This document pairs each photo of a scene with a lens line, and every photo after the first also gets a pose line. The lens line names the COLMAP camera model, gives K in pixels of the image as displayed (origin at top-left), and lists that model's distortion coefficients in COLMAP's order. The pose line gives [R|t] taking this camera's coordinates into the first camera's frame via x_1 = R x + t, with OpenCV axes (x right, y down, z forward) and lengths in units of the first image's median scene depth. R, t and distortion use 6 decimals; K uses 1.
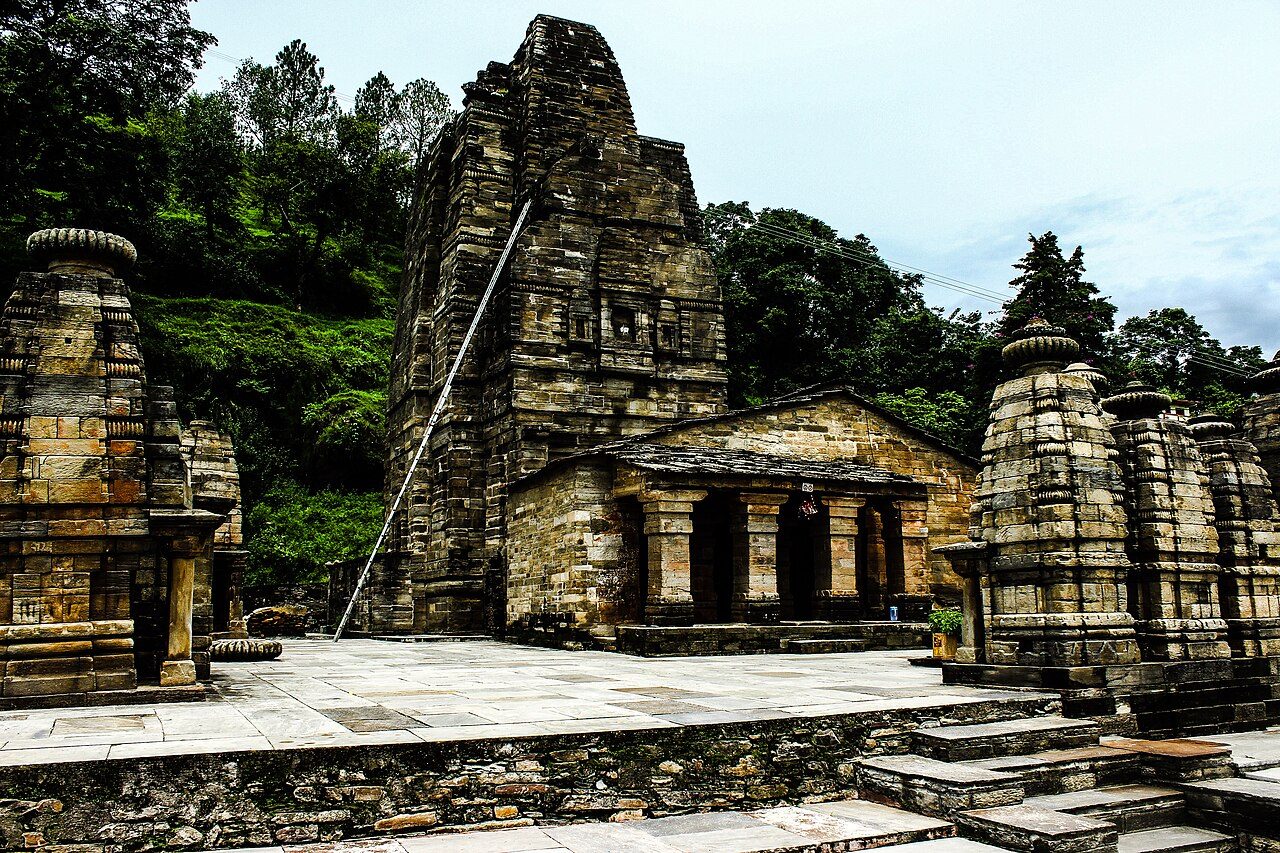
lens RADIAL K [[1038.5, 0, 637.2], [0, 1038.5, 459.3], [0, 0, 1]] dist [-0.165980, 0.141214]
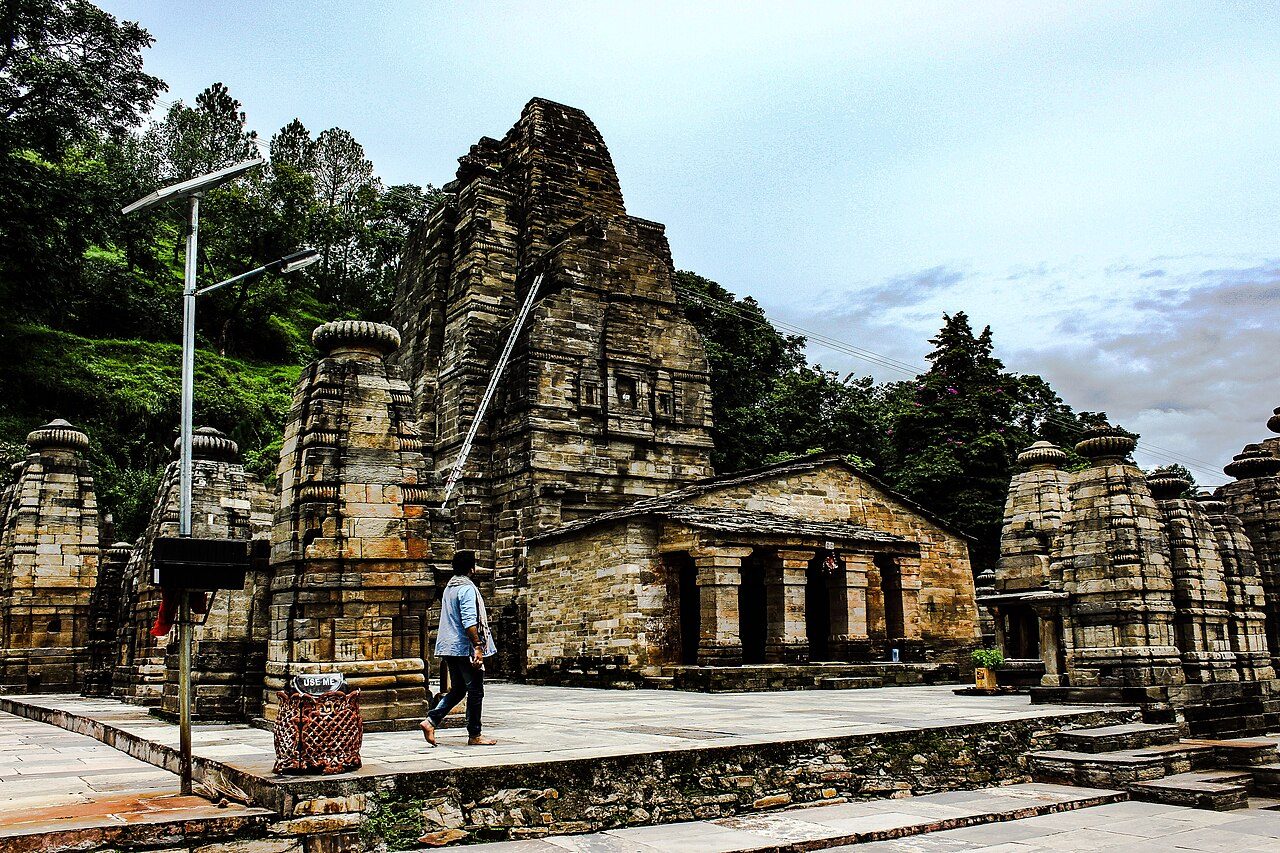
lens RADIAL K [[1038.5, 0, 637.2], [0, 1038.5, 459.3], [0, 0, 1]] dist [-0.165980, 0.141214]
pose [[0.990987, 0.023704, 0.131848, -0.211281], [-0.017365, 0.998647, -0.049021, -0.009085], [-0.132831, 0.046290, 0.990057, -0.119072]]
